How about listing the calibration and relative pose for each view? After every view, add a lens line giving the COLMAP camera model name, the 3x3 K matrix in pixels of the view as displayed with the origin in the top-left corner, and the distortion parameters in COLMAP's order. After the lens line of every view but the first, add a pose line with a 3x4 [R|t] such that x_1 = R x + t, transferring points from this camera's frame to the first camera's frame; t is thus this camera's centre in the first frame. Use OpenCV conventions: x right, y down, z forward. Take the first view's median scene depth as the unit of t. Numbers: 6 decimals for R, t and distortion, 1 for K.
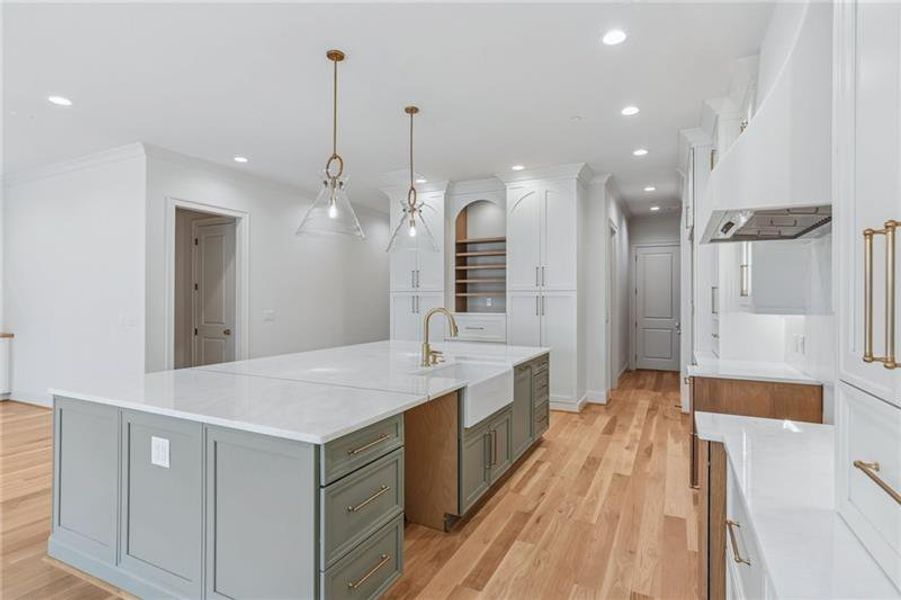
lens RADIAL K [[453.3, 0, 451.4], [0, 453.3, 297.0], [0, 0, 1]] dist [-0.034220, -0.000260]
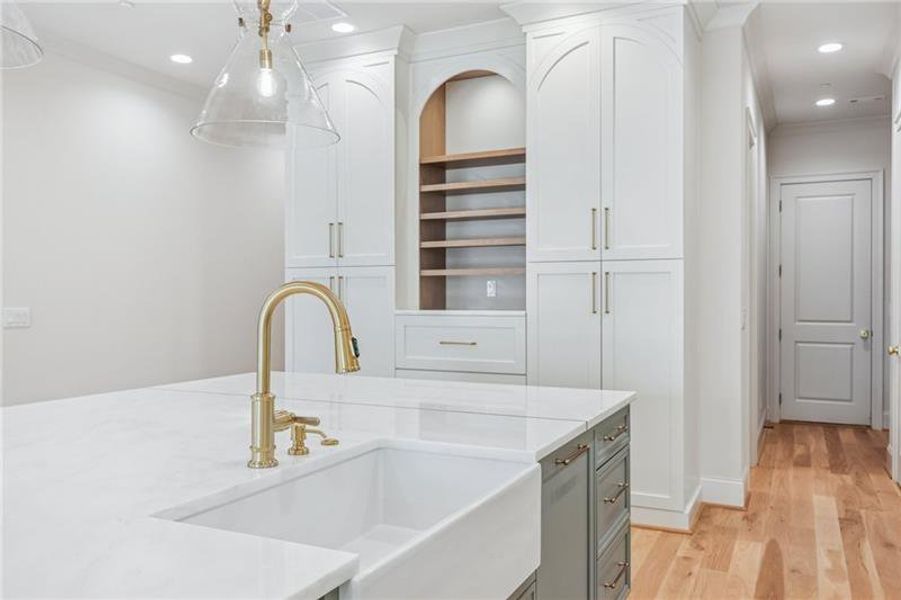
lens RADIAL K [[729.2, 0, 459.7], [0, 729.2, 299.4], [0, 0, 1]] dist [0.006877, -0.001404]
pose [[0.999768, -0.003365, 0.021277, 0.035479], [0.003148, 0.999943, 0.010211, 0.015952], [-0.021310, -0.010142, 0.999721, 0.246531]]
